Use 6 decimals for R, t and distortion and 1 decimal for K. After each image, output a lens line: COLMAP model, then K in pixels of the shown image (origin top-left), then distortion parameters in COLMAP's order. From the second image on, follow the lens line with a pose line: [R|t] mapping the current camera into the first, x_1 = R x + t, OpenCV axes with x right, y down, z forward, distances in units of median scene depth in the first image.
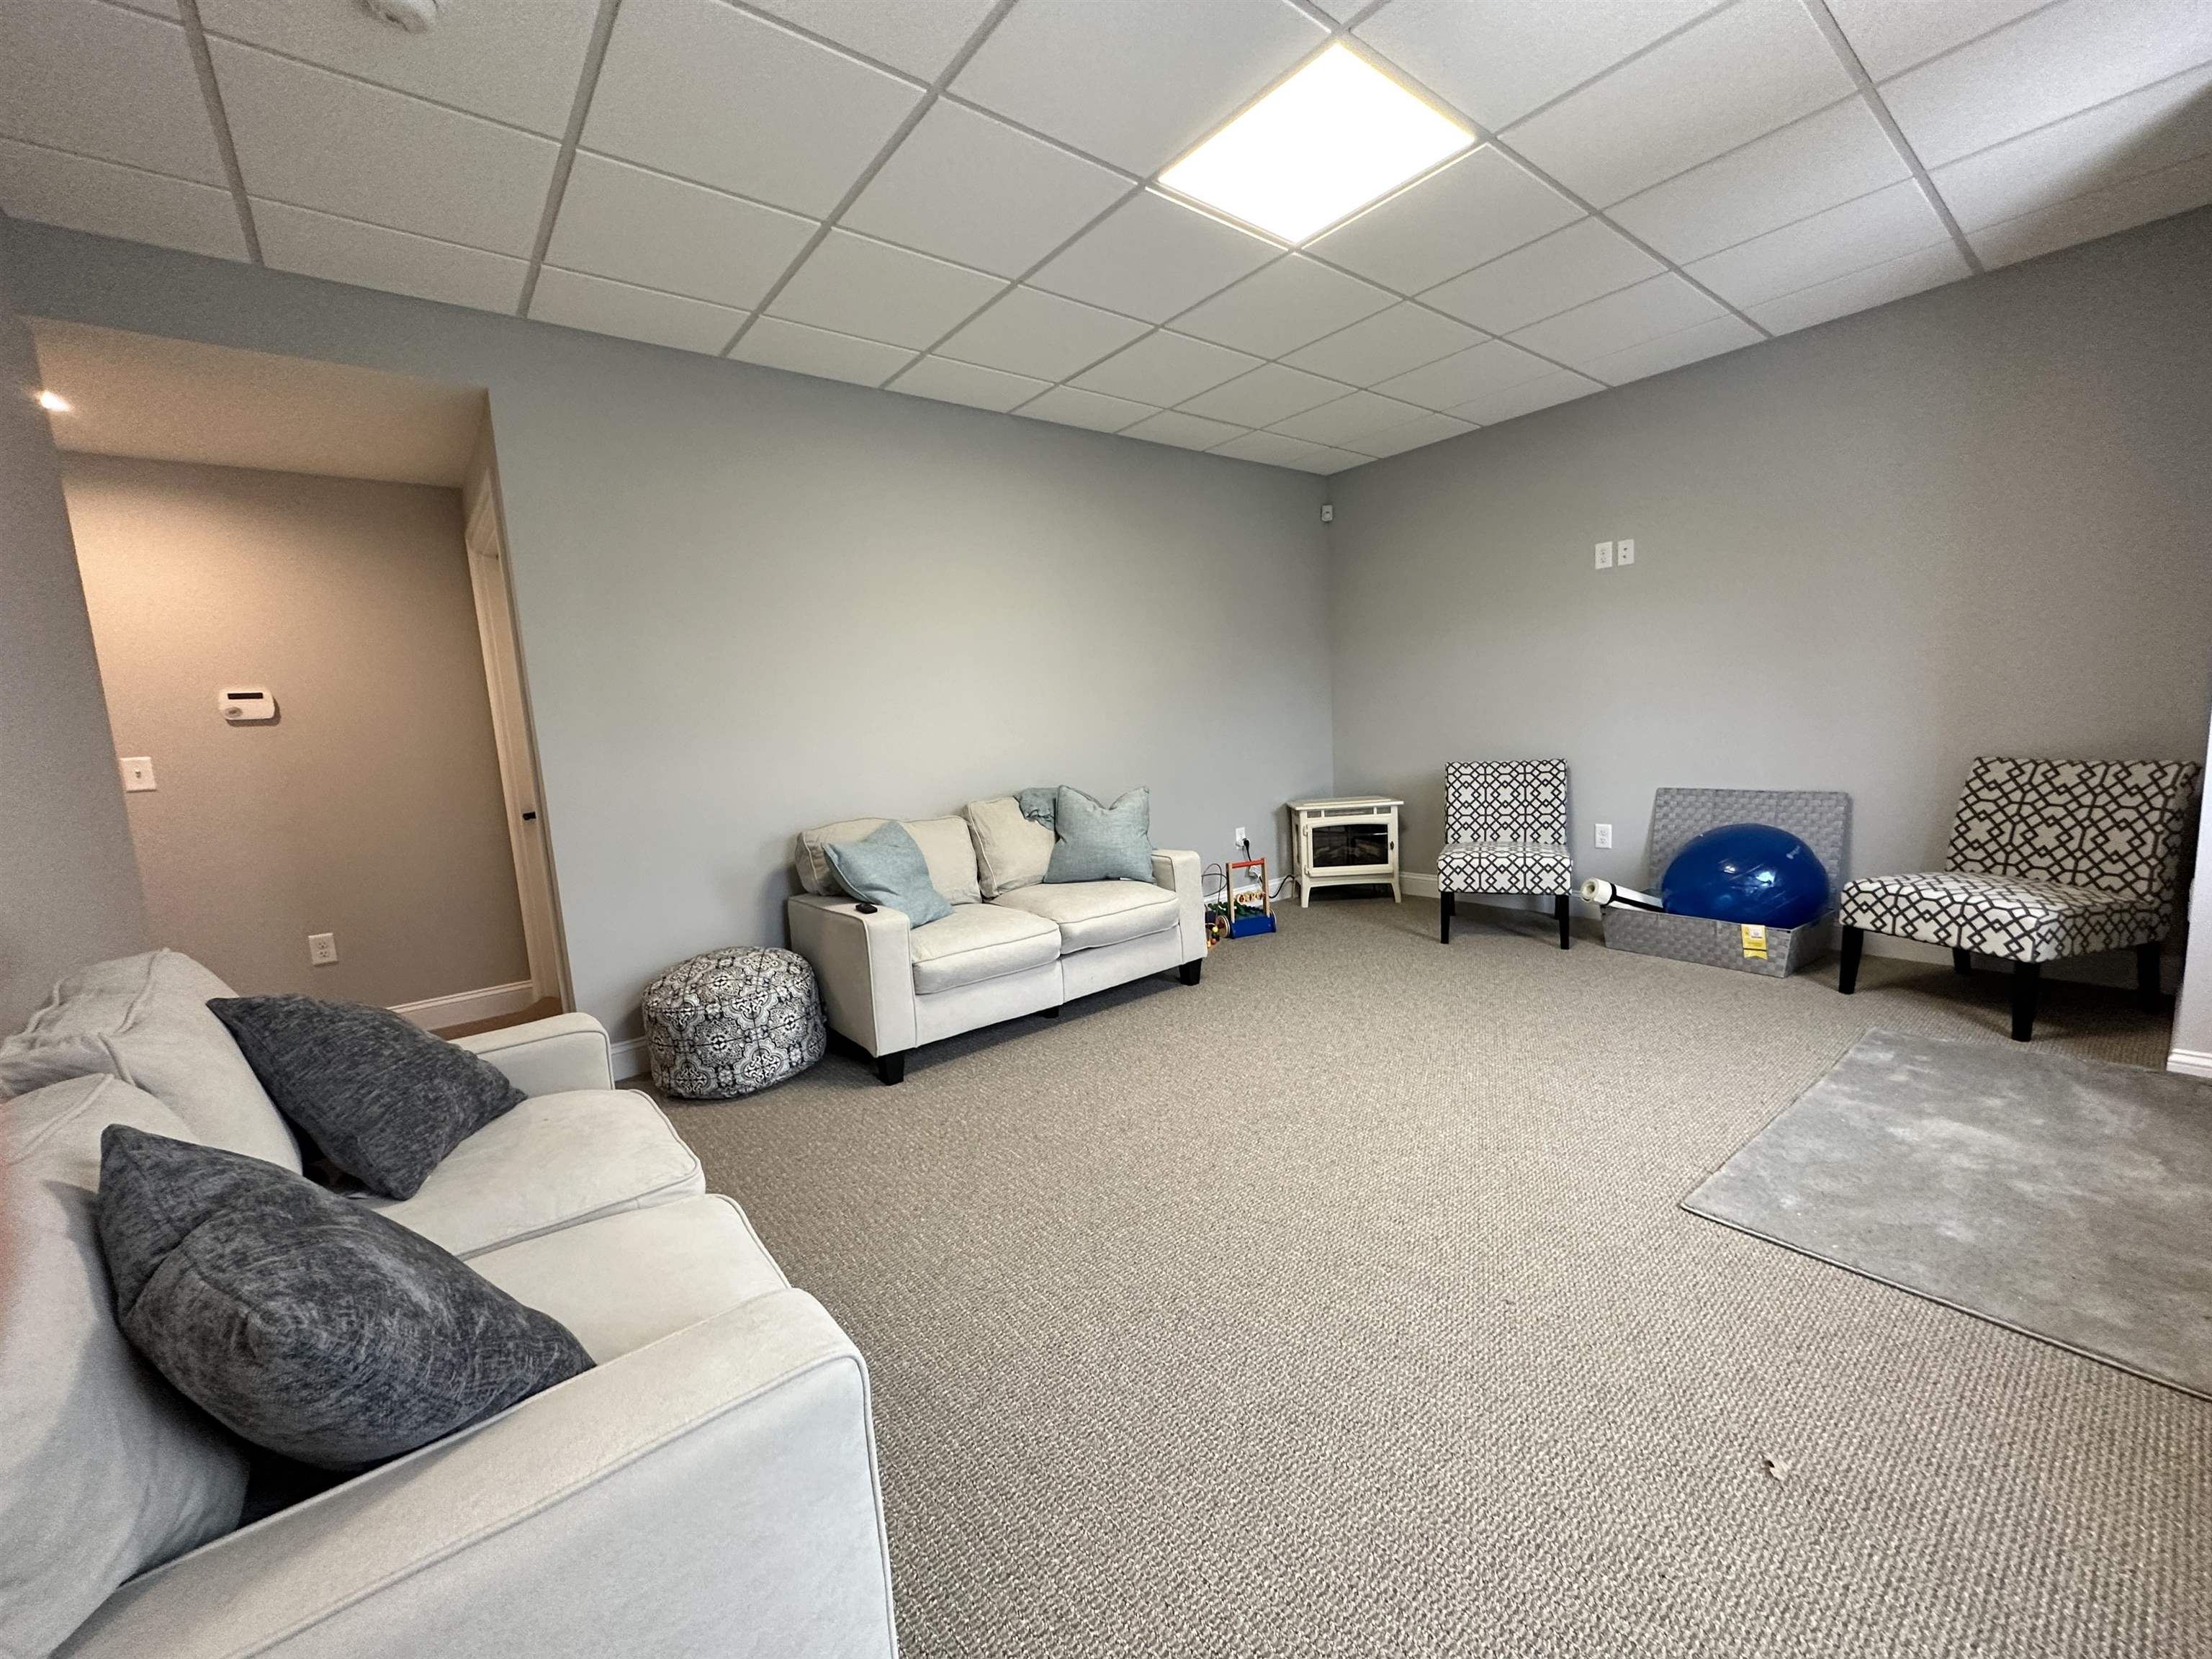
lens RADIAL K [[878.2, 0, 1089.2], [0, 878.2, 829.3], [0, 0, 1]] dist [-0.000733, -0.000044]
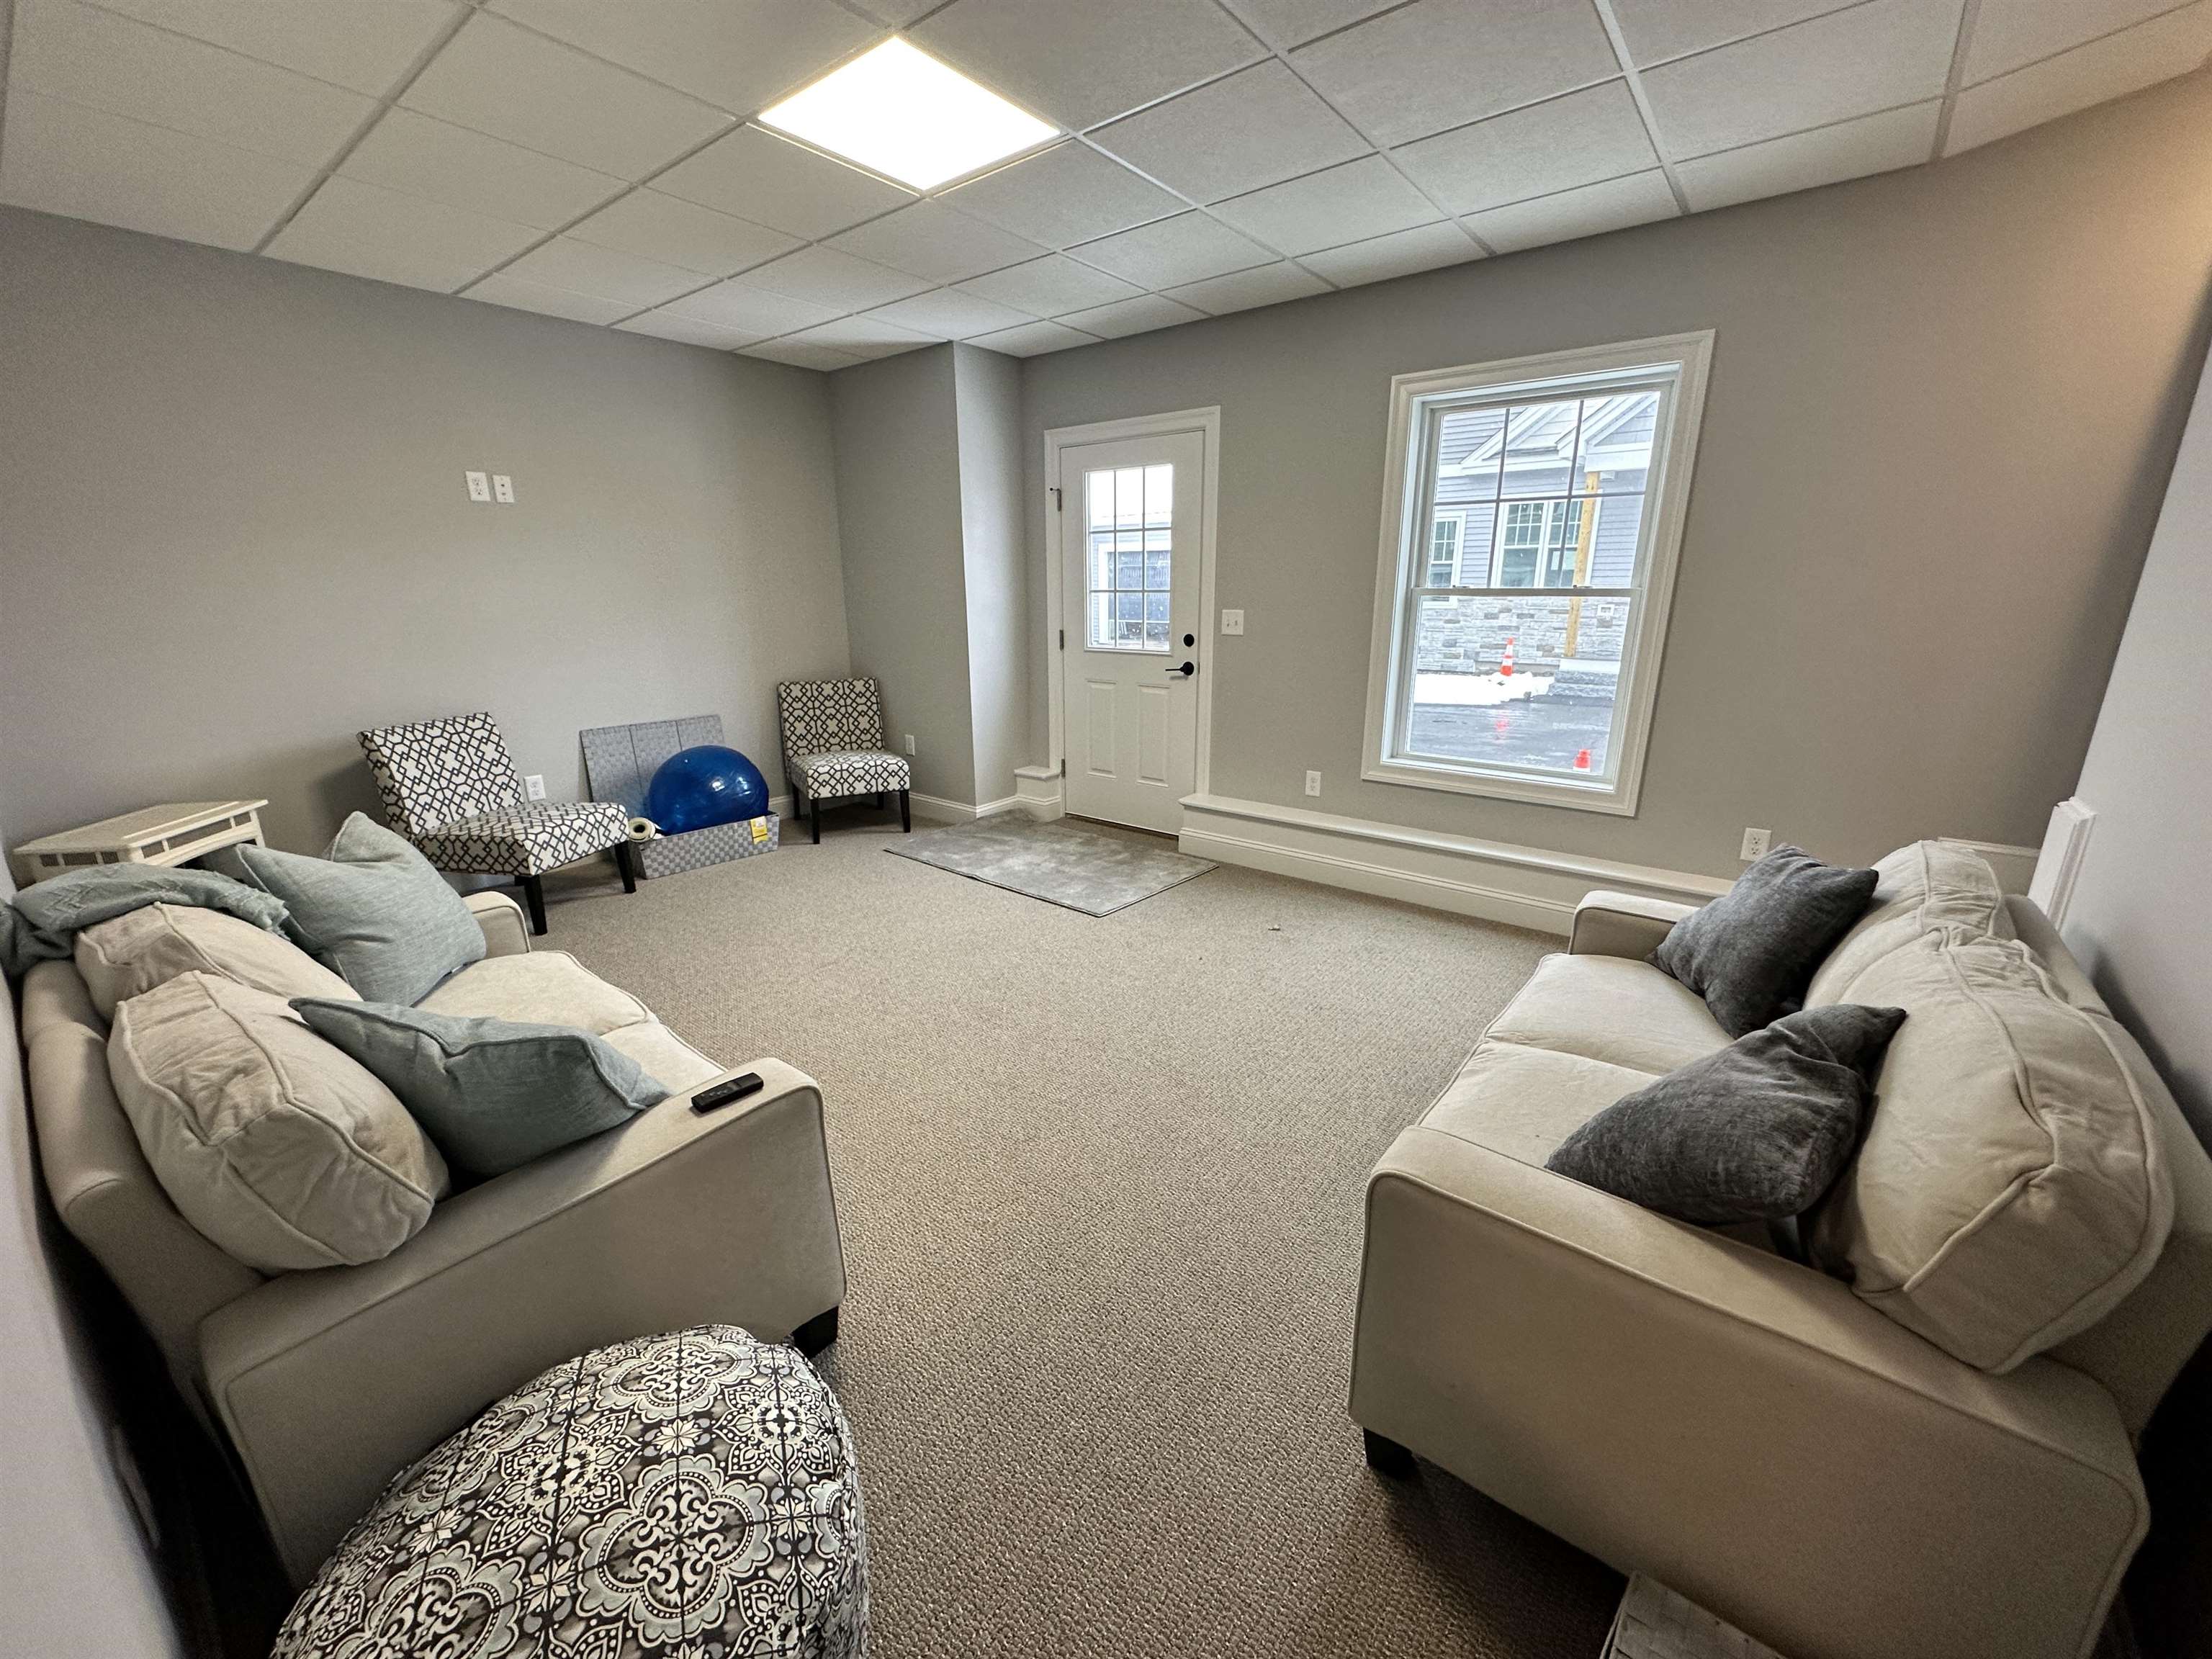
lens RADIAL K [[878.2, 0, 1089.2], [0, 878.2, 829.3], [0, 0, 1]] dist [-0.000733, -0.000044]
pose [[-0.218642, -0.195878, 0.955943, -0.594729], [0.148026, 0.961651, 0.230904, -0.102268], [-0.964512, 0.191989, -0.181262, 0.742876]]
